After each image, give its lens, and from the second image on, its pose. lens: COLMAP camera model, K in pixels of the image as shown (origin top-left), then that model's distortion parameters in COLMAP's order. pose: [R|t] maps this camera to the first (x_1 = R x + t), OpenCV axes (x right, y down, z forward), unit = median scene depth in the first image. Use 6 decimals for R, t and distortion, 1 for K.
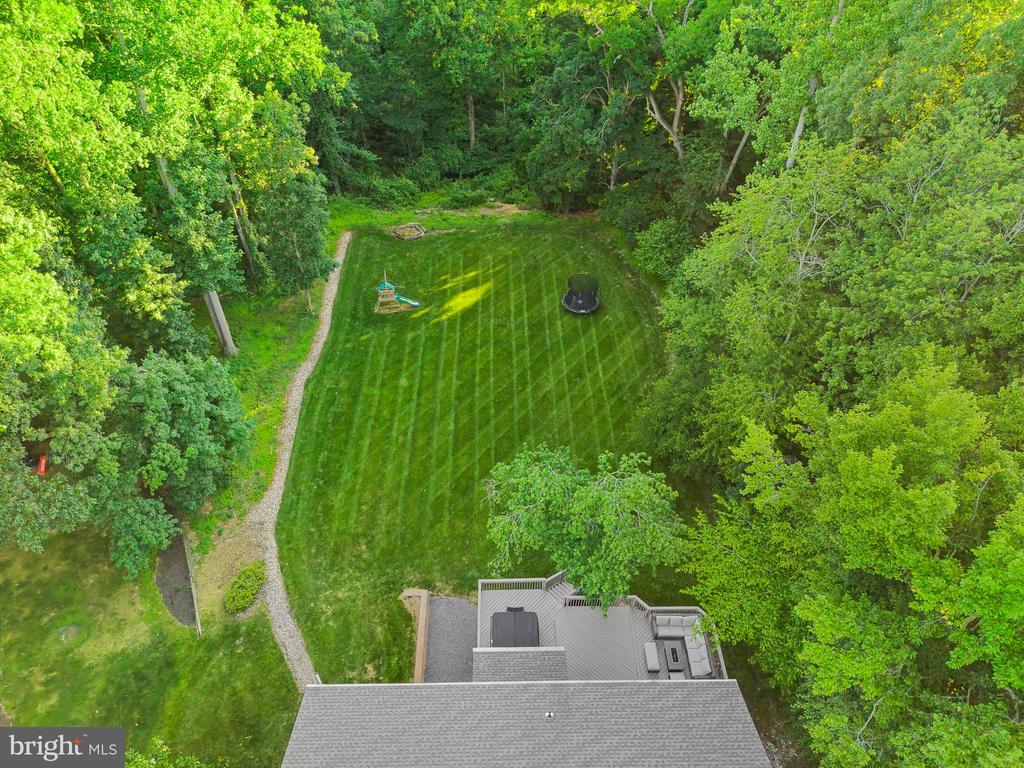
lens RADIAL K [[684.9, 0, 510.0], [0, 684.9, 379.0], [0, 0, 1]] dist [-0.008618, -0.004712]
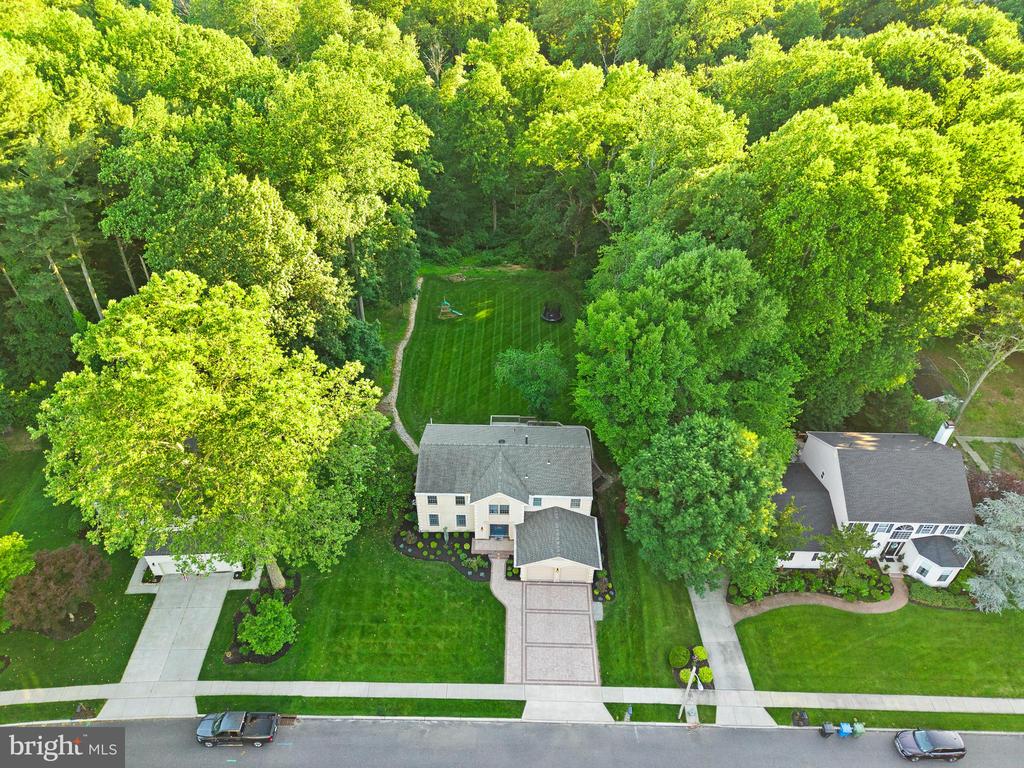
lens RADIAL K [[691.9, 0, 510.1], [0, 691.9, 385.7], [0, 0, 1]] dist [0.008664, 0.000578]
pose [[0.999322, 0.024146, -0.027794, 0.053695], [-0.026895, 0.994296, -0.103208, 0.289929], [0.025144, 0.103886, 0.994271, -0.881408]]
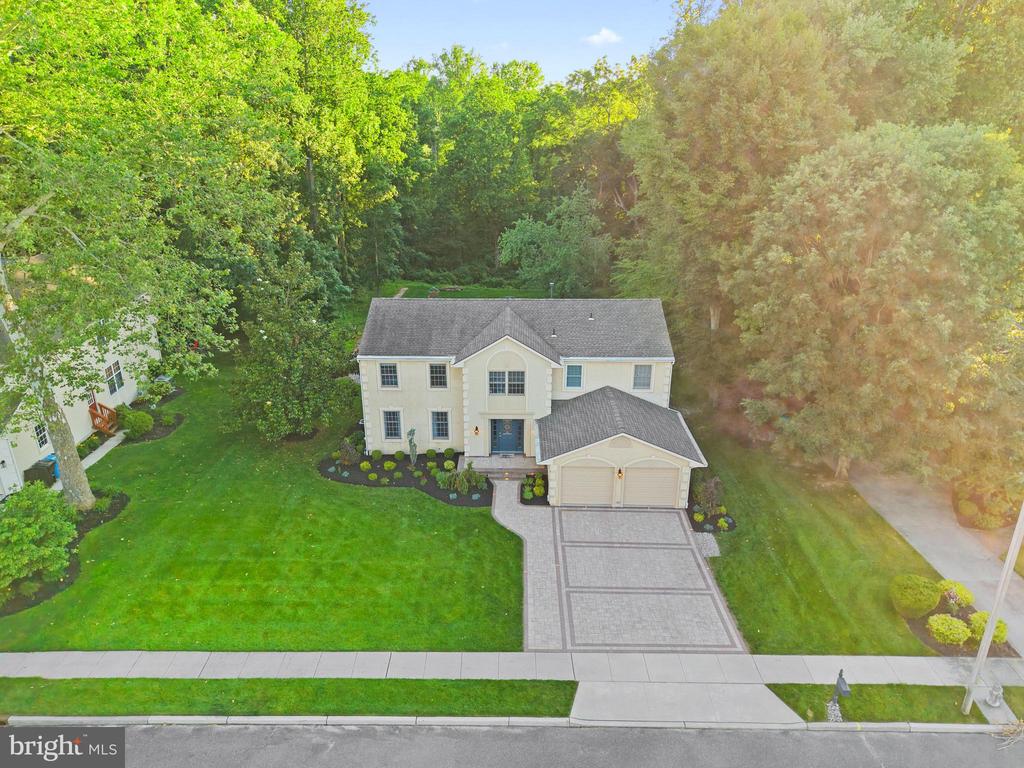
lens RADIAL K [[691.9, 0, 510.1], [0, 691.9, 385.7], [0, 0, 1]] dist [0.008664, 0.000578]
pose [[0.999320, 0.002554, -0.036786, 0.033218], [-0.017057, 0.916470, -0.399739, 0.664489], [0.032693, 0.400094, 0.915891, -0.253975]]
